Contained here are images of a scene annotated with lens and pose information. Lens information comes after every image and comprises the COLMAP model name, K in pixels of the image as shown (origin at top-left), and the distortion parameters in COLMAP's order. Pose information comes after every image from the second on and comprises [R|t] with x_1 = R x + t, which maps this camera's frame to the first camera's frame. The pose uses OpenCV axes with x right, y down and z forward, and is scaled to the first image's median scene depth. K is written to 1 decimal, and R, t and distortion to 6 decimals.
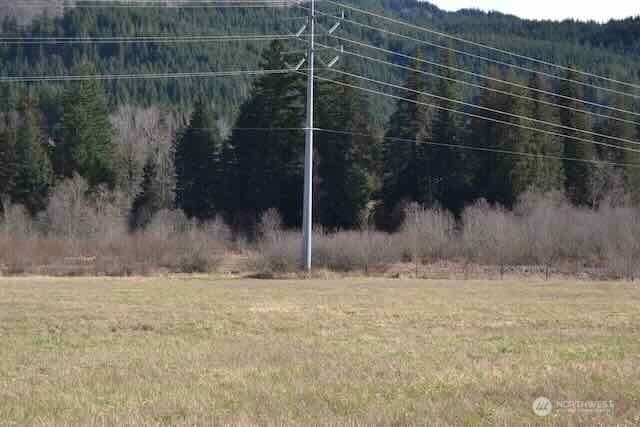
lens RADIAL K [[1488.0, 0, 320.0], [0, 1488.0, 213.5], [0, 0, 1]] dist [-0.002631, -0.154852]
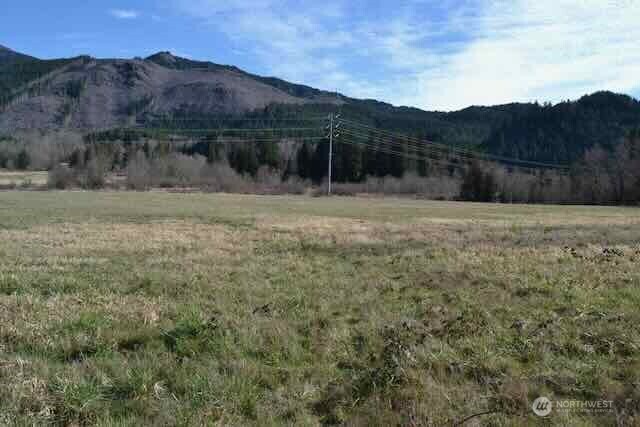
lens RADIAL K [[511.6, 0, 321.9], [0, 511.6, 213.4], [0, 0, 1]] dist [-0.097398, 0.042895]
pose [[0.998089, 0.022490, -0.057560, 0.024191], [-0.018079, 0.996940, 0.076048, -0.004995], [0.059094, -0.074862, 0.995441, -0.107651]]
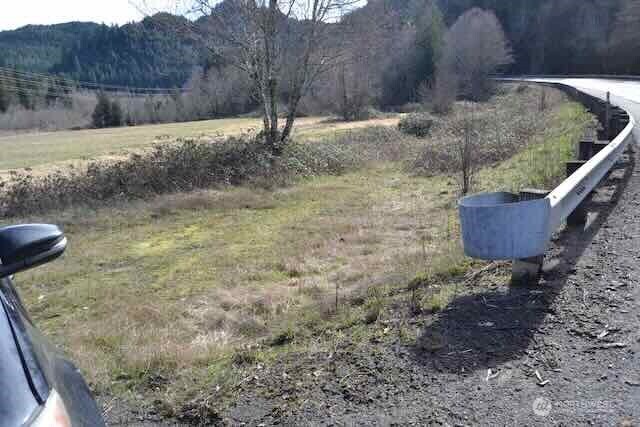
lens RADIAL K [[512.3, 0, 322.2], [0, 512.3, 214.7], [0, 0, 1]] dist [-0.096957, 0.044494]
pose [[0.731874, -0.197596, 0.652163, -0.104326], [0.043957, 0.968733, 0.244182, -0.018173], [-0.680021, -0.150043, 0.717676, -0.235318]]
